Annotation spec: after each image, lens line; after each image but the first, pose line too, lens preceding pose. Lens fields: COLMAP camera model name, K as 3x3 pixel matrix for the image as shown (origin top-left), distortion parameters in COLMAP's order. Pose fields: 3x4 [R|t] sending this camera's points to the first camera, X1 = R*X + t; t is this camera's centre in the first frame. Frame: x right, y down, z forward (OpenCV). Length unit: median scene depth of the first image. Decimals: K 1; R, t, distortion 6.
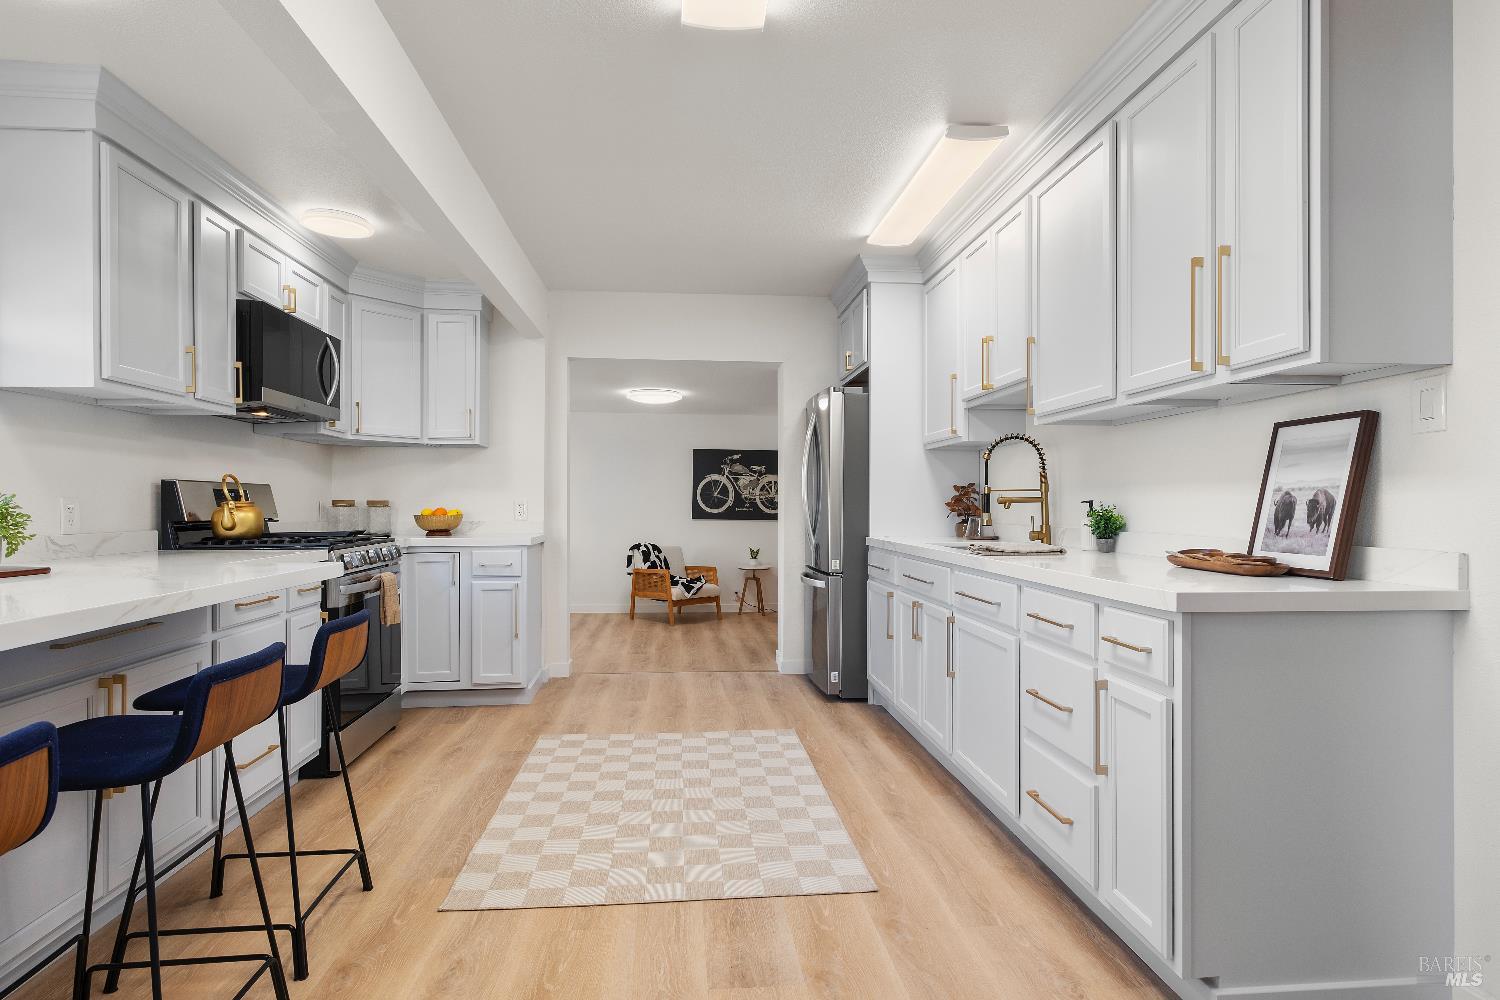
lens RADIAL K [[809.0, 0, 755.4], [0, 809.0, 500.4], [0, 0, 1]] dist [0.002791, 0.000269]
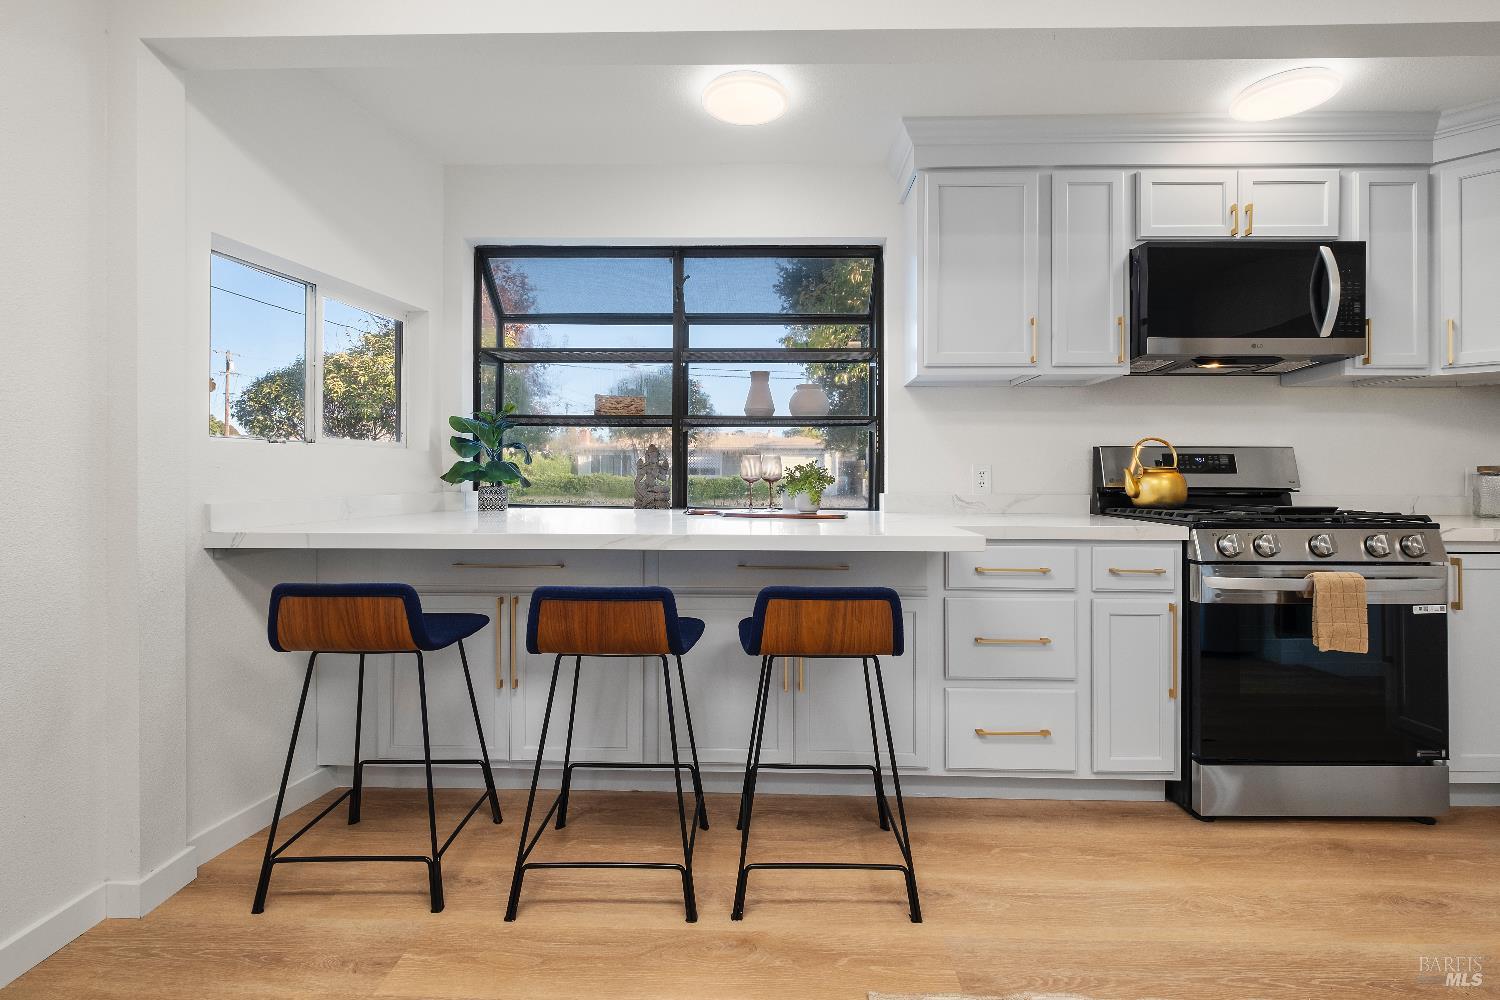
lens RADIAL K [[665.5, 0, 751.8], [0, 665.5, 470.2], [0, 0, 1]] dist [-0.001921, -0.001236]
pose [[-0.129376, -0.004812, -0.991584, 0.126305], [0.000555, 0.999988, -0.004925, 0.006267], [0.991595, -0.001188, -0.129372, 0.490137]]
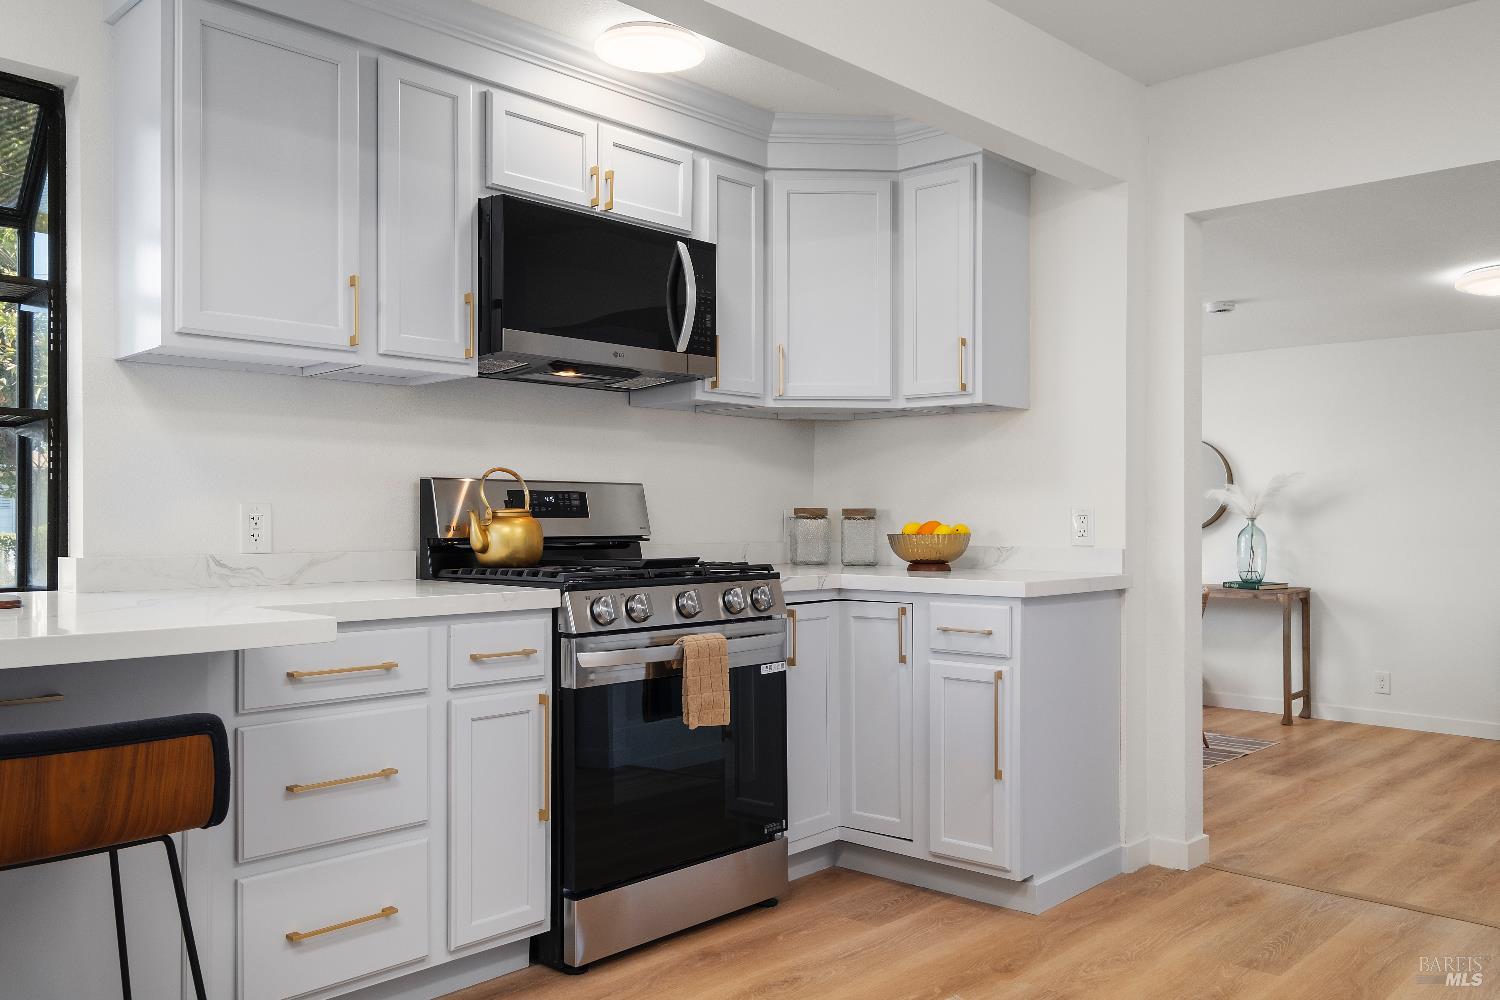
lens RADIAL K [[1199.4, 0, 753.7], [0, 1199.4, 508.2], [0, 0, 1]] dist [-0.007712, 0.037312]
pose [[0.653894, -0.003443, -0.756578, 0.171020], [0.001276, 0.999993, -0.003447, 0.003191], [0.756585, 0.001289, 0.653894, 0.394028]]
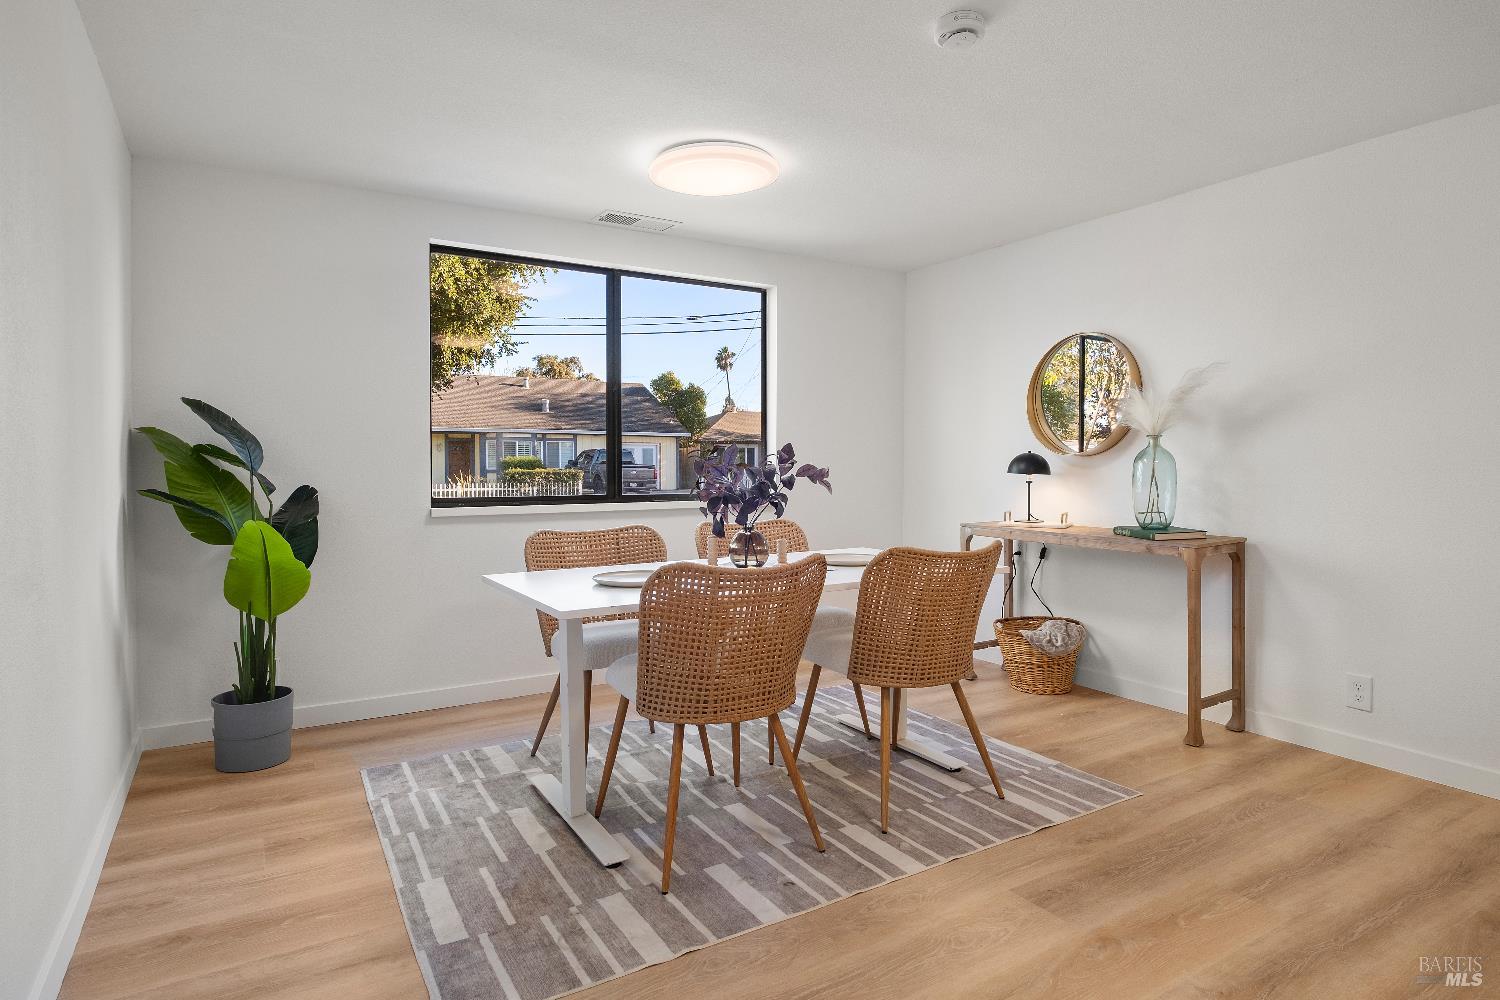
lens RADIAL K [[818.4, 0, 753.4], [0, 818.4, 467.9], [0, 0, 1]] dist [-0.000882, -0.000434]
pose [[0.438645, 0.006916, -0.898634, -0.103262], [0.002126, 0.999960, 0.008734, 0.036351], [0.898658, -0.005742, 0.438613, 1.327837]]
